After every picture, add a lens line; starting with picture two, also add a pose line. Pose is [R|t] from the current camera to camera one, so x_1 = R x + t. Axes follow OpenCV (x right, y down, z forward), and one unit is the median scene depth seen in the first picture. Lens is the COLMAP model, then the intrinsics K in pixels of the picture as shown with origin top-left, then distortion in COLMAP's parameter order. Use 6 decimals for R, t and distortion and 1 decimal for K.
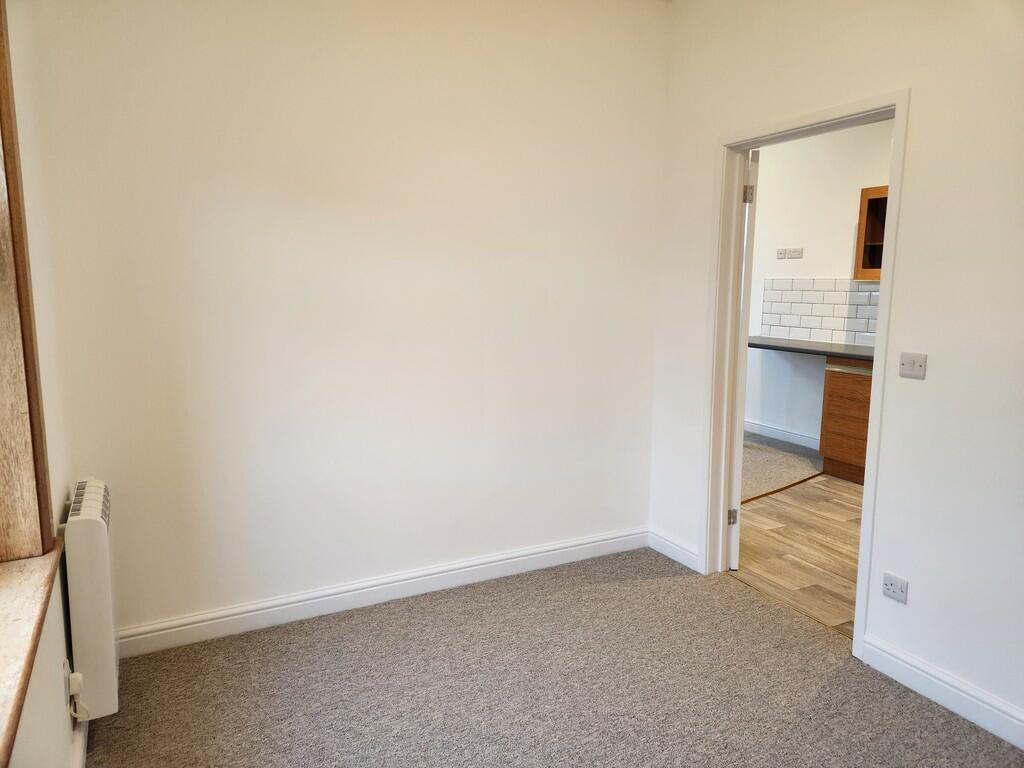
lens RADIAL K [[683.5, 0, 516.1], [0, 683.5, 380.7], [0, 0, 1]] dist [0.081887, -0.067816]
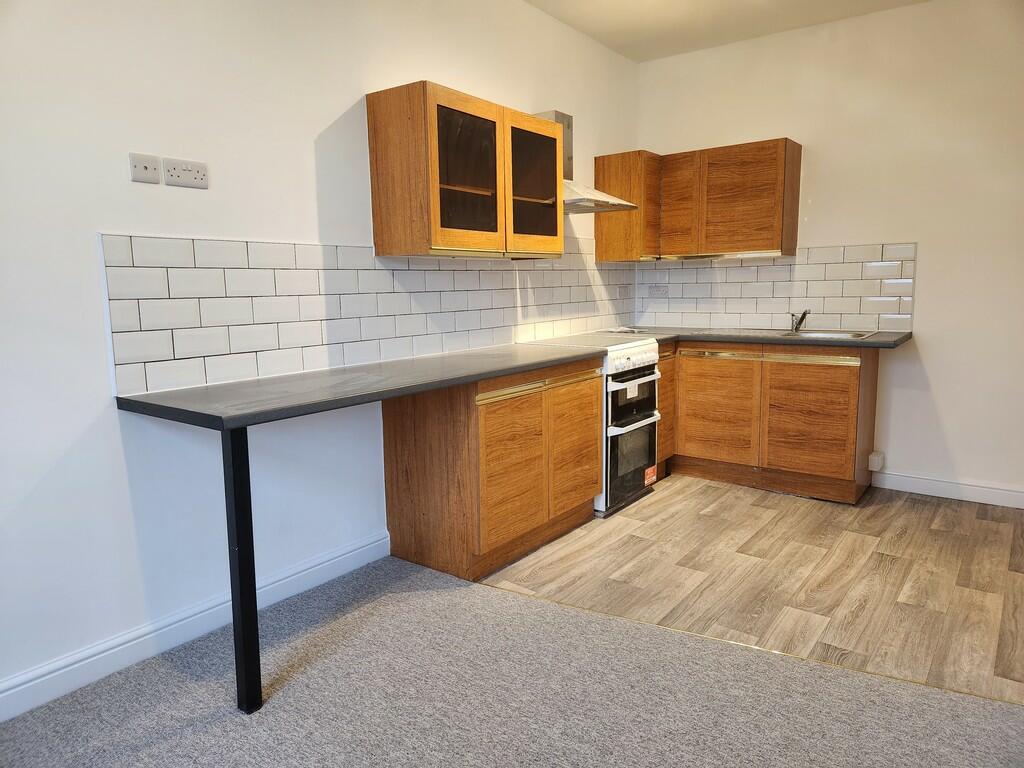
lens RADIAL K [[683.5, 0, 514.2], [0, 683.5, 377.8], [0, 0, 1]] dist [0.081887, -0.067816]
pose [[-0.417568, -0.129397, 0.899385, -0.061704], [0.144251, 0.967816, 0.206215, -0.147047], [-0.897123, 0.215846, -0.385463, 1.179974]]
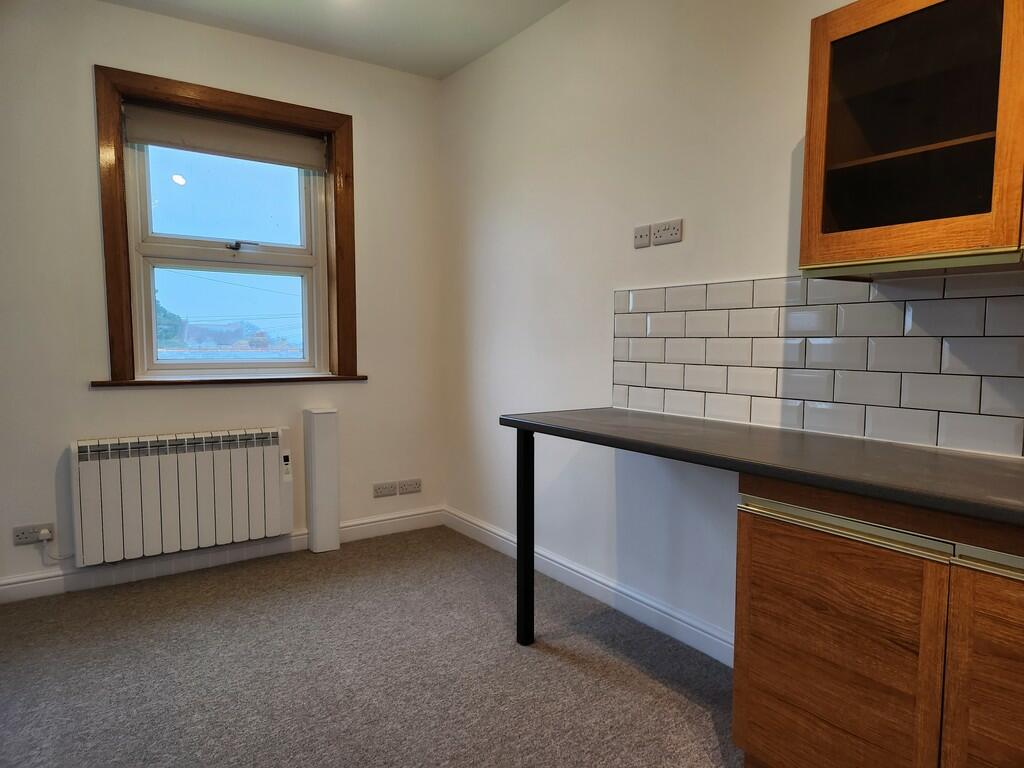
lens RADIAL K [[683.5, 0, 502.9], [0, 683.5, 393.0], [0, 0, 1]] dist [0.081887, -0.067816]
pose [[0.996645, -0.011394, 0.081053, 0.294348], [0.016807, 0.997651, -0.066412, -0.054273], [-0.080106, 0.067552, 0.994495, 0.644226]]
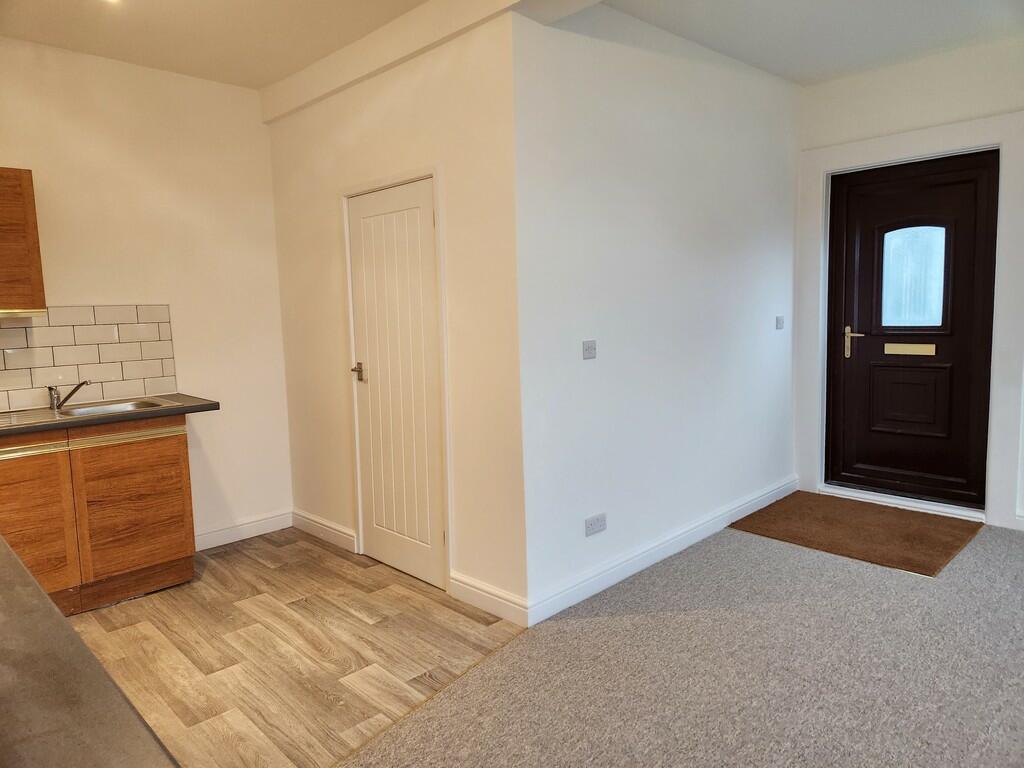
lens RADIAL K [[683.5, 0, 512.2], [0, 683.5, 376.8], [0, 0, 1]] dist [0.081887, -0.067816]
pose [[-0.964035, 0.045987, -0.261768, 0.318364], [-0.018341, 0.971057, 0.238142, -0.181976], [0.265143, 0.234378, -0.935289, 1.291997]]
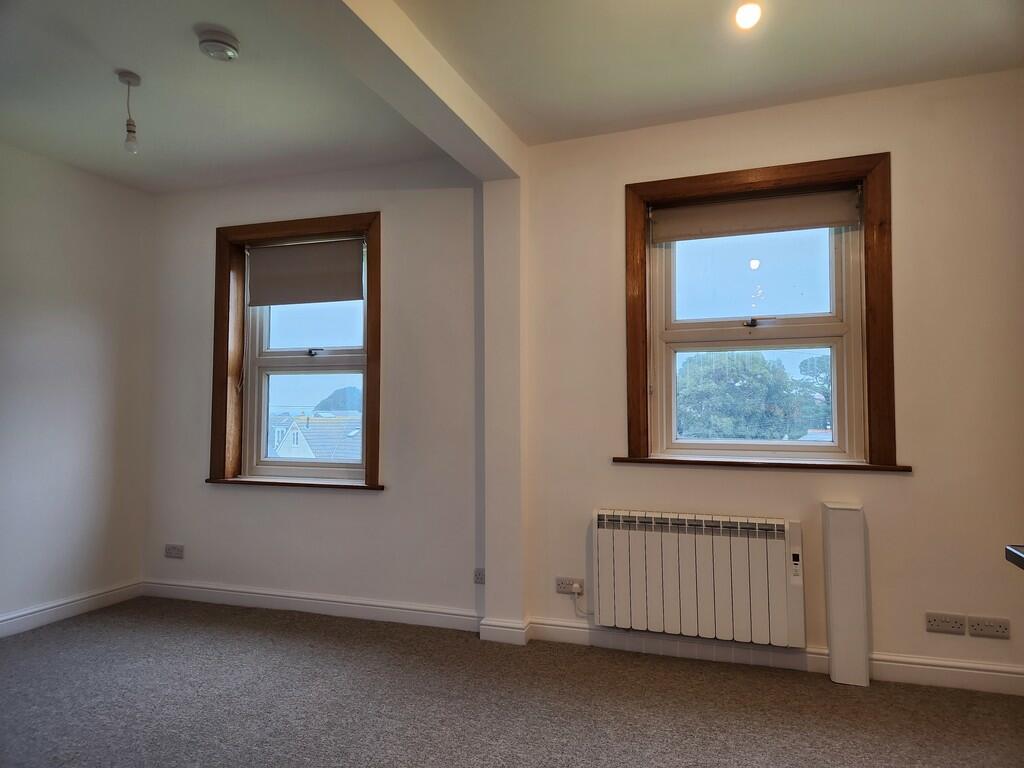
lens RADIAL K [[683.5, 0, 514.4], [0, 683.5, 383.7], [0, 0, 1]] dist [0.081887, -0.067816]
pose [[0.658274, -0.038996, -0.751768, 0.441544], [-0.100634, 0.985135, -0.139220, -0.080200], [0.746022, 0.167299, 0.644564, 0.764816]]
